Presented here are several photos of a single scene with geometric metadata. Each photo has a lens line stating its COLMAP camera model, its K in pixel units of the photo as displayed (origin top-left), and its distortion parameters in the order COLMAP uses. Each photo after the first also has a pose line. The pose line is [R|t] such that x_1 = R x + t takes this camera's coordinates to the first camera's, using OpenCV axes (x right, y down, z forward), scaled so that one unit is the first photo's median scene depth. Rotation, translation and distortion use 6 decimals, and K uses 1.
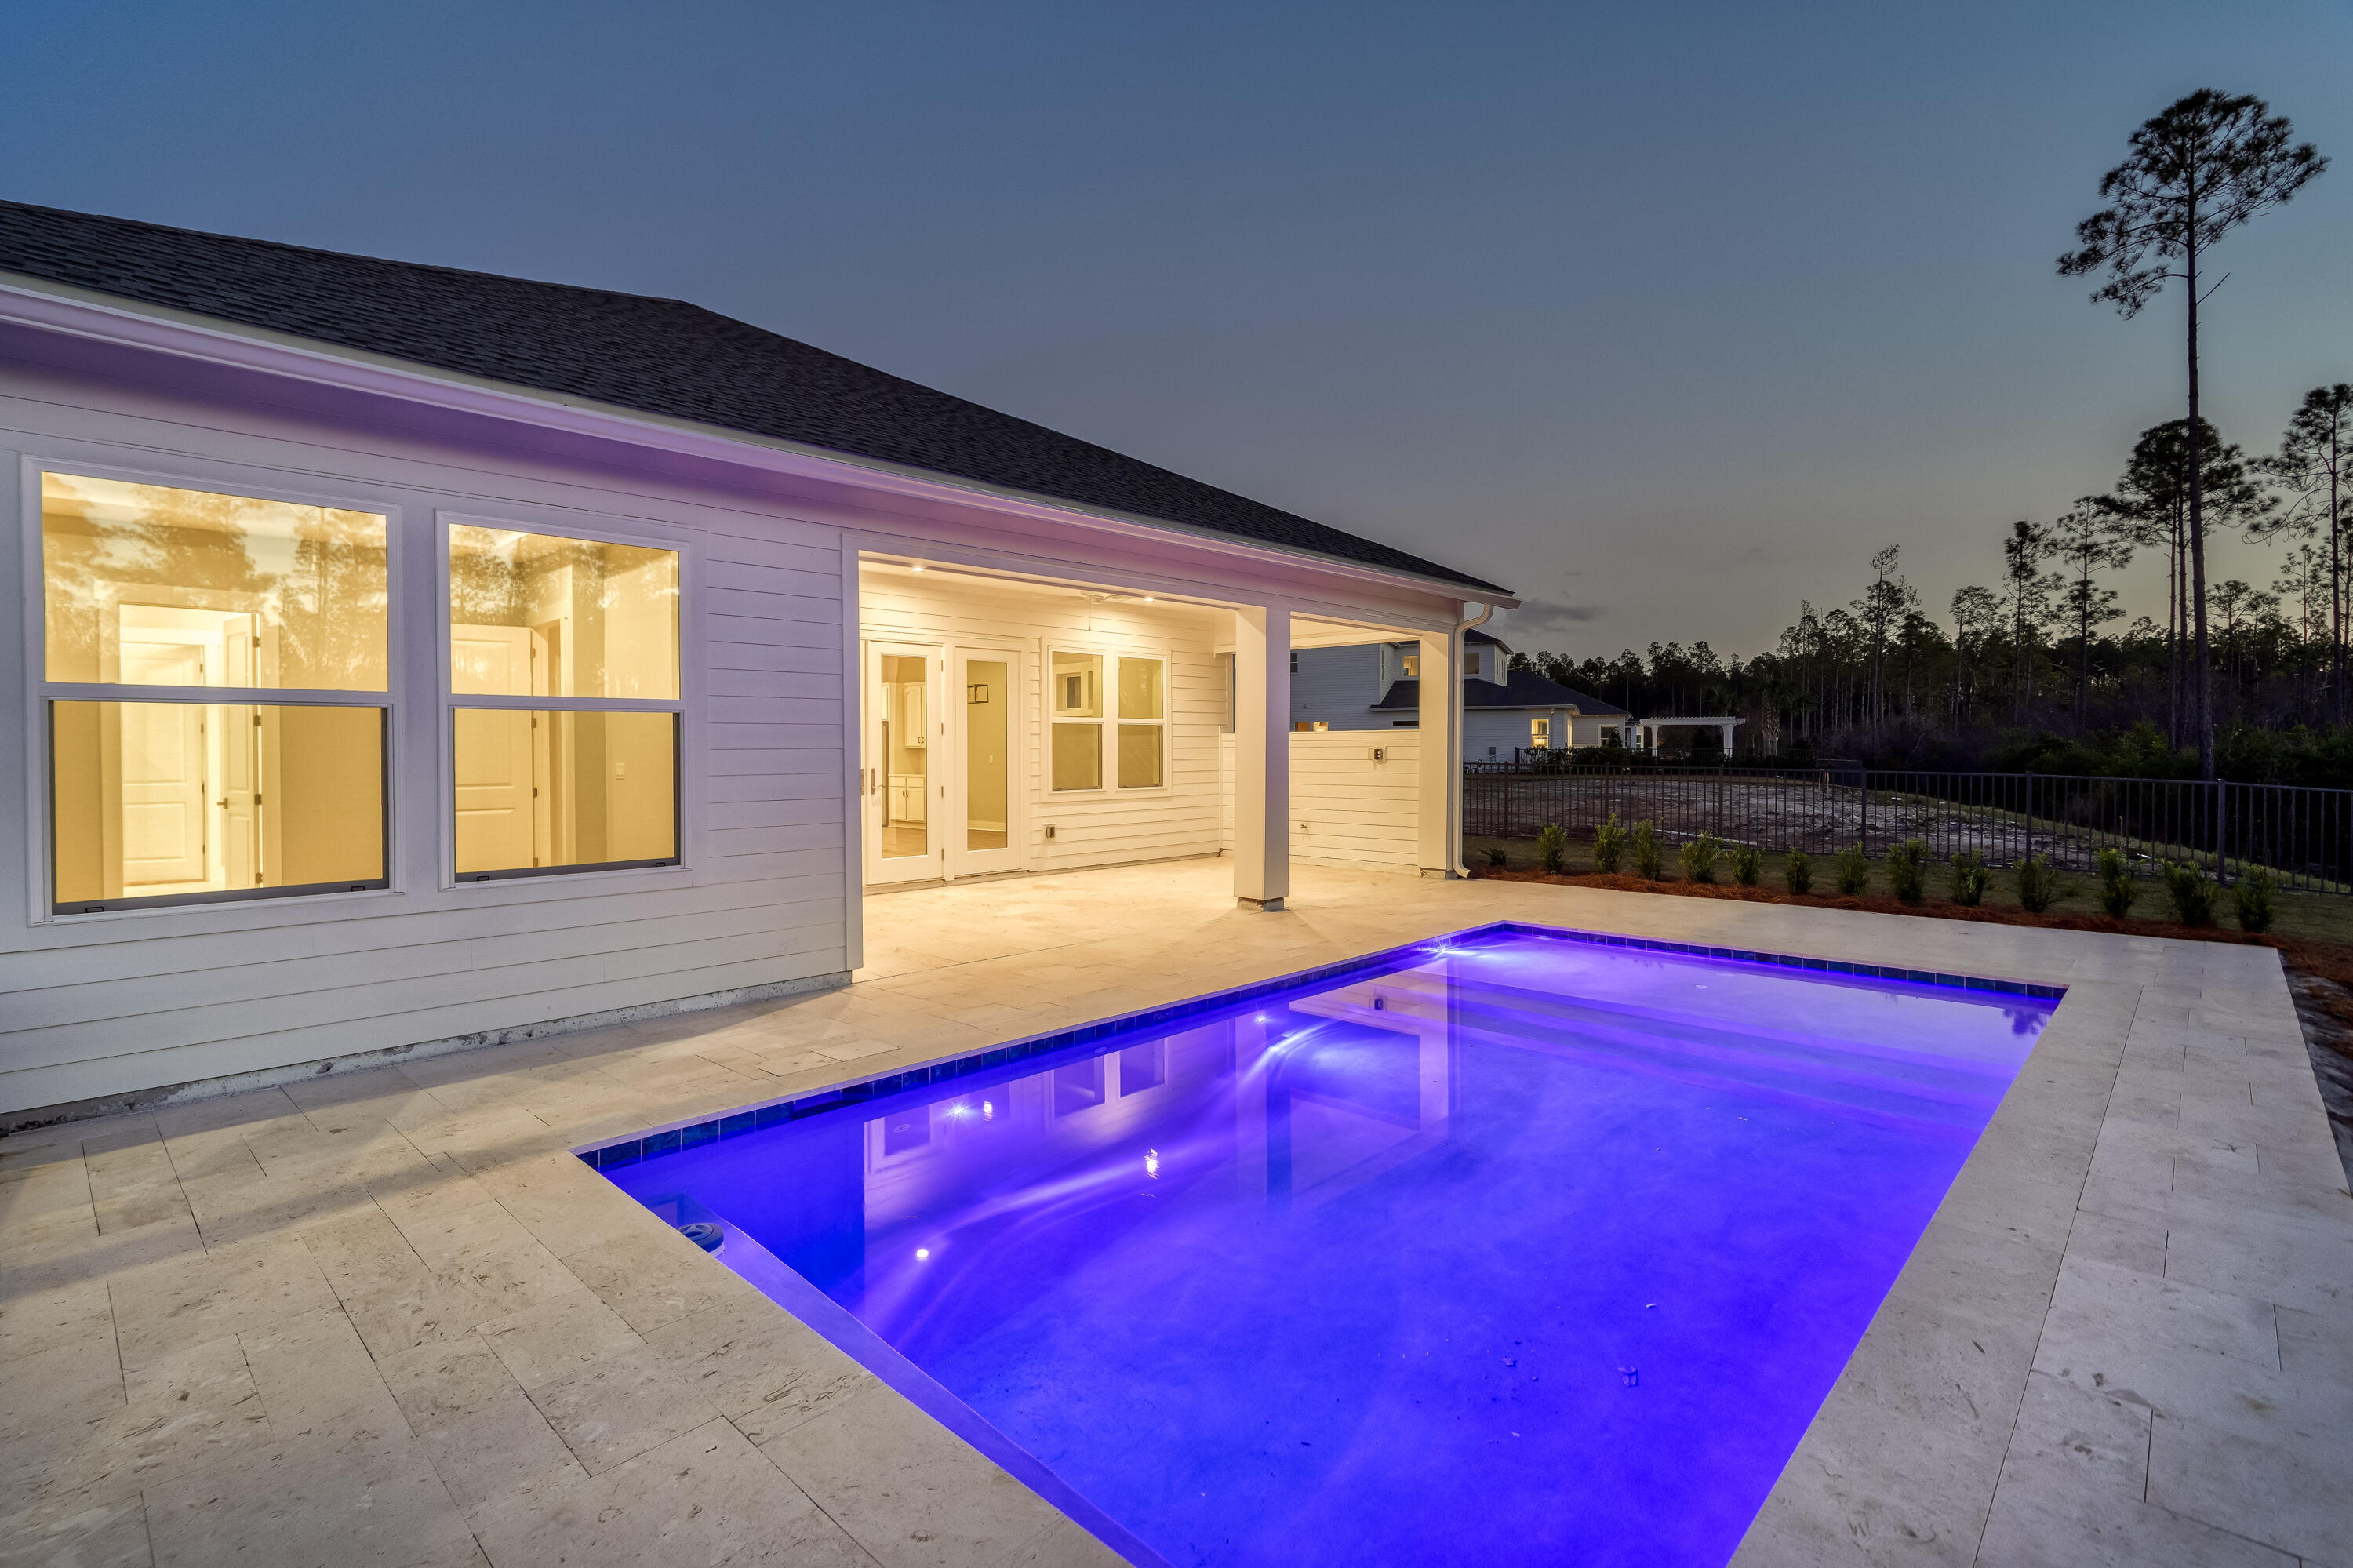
lens RADIAL K [[1104.1, 0, 1091.5], [0, 1104.1, 750.0], [0, 0, 1]] dist [0.017621, 0.002566]
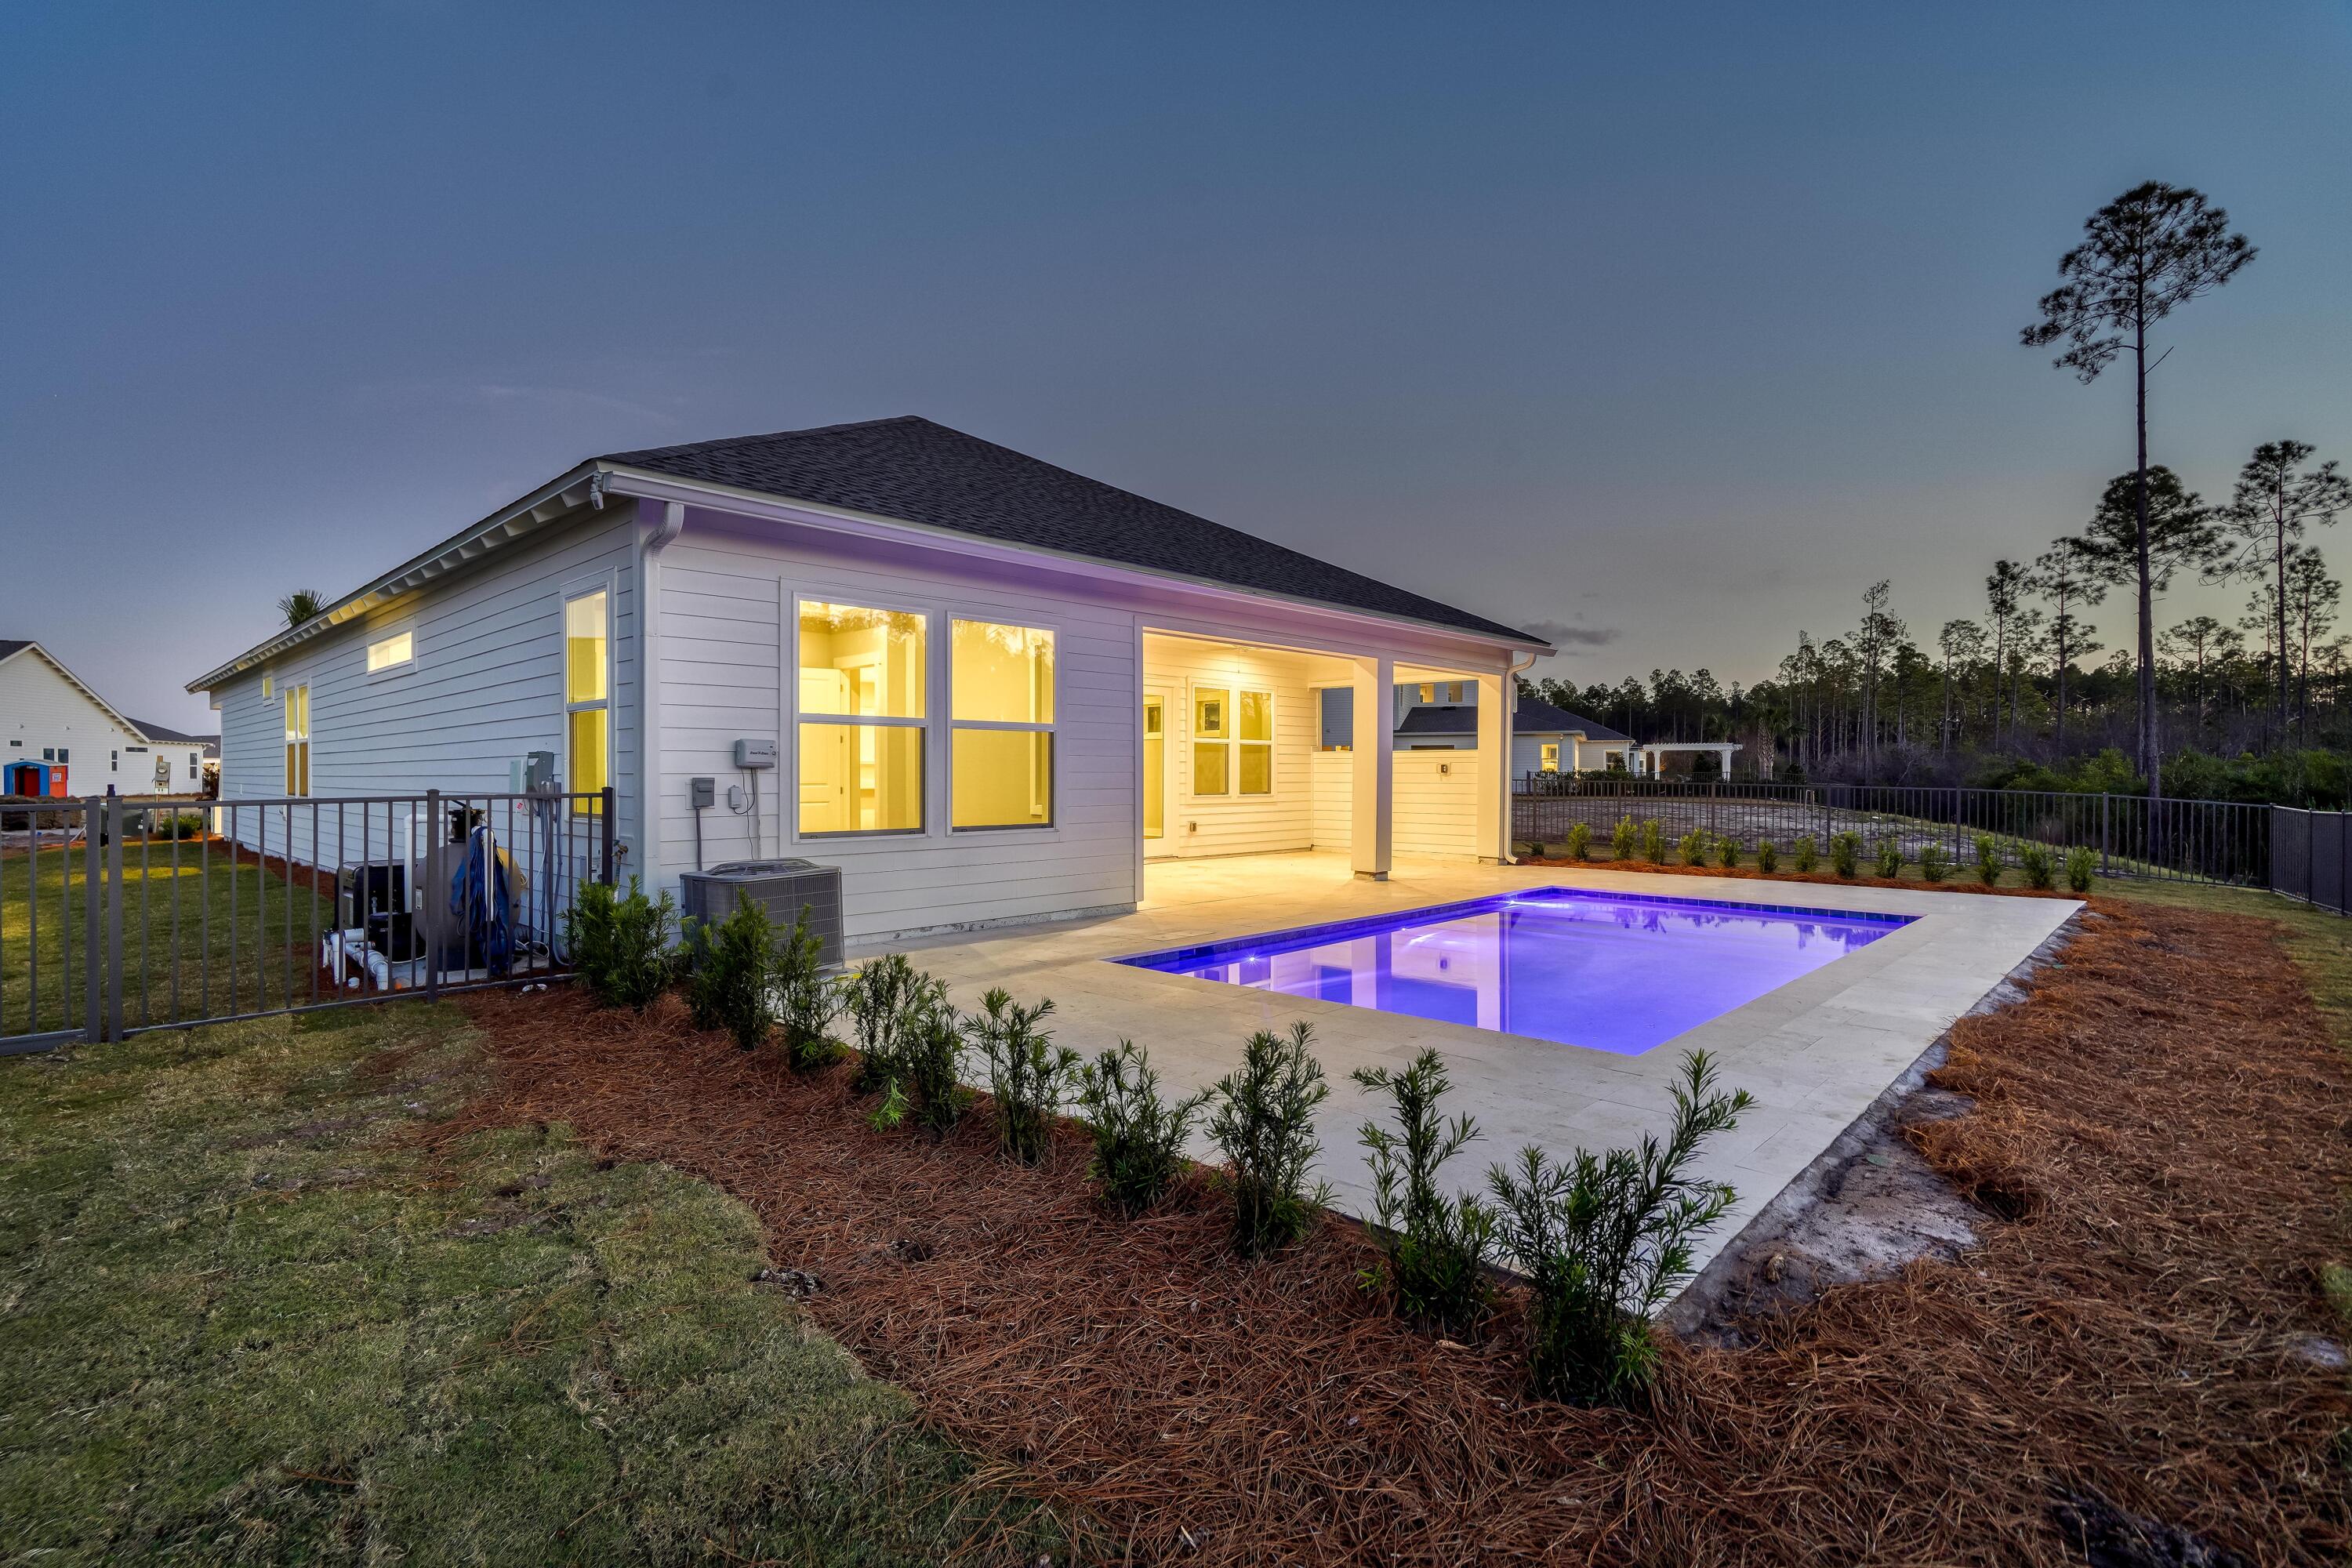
lens RADIAL K [[1103.6, 0, 1100.6], [0, 1103.6, 769.1], [0, 0, 1]] dist [0.017621, 0.002566]
pose [[0.999970, 0.005540, 0.005421, -0.052936], [-0.005520, 0.999978, -0.003759, 0.004186], [-0.005442, 0.003729, 0.999978, -0.100841]]
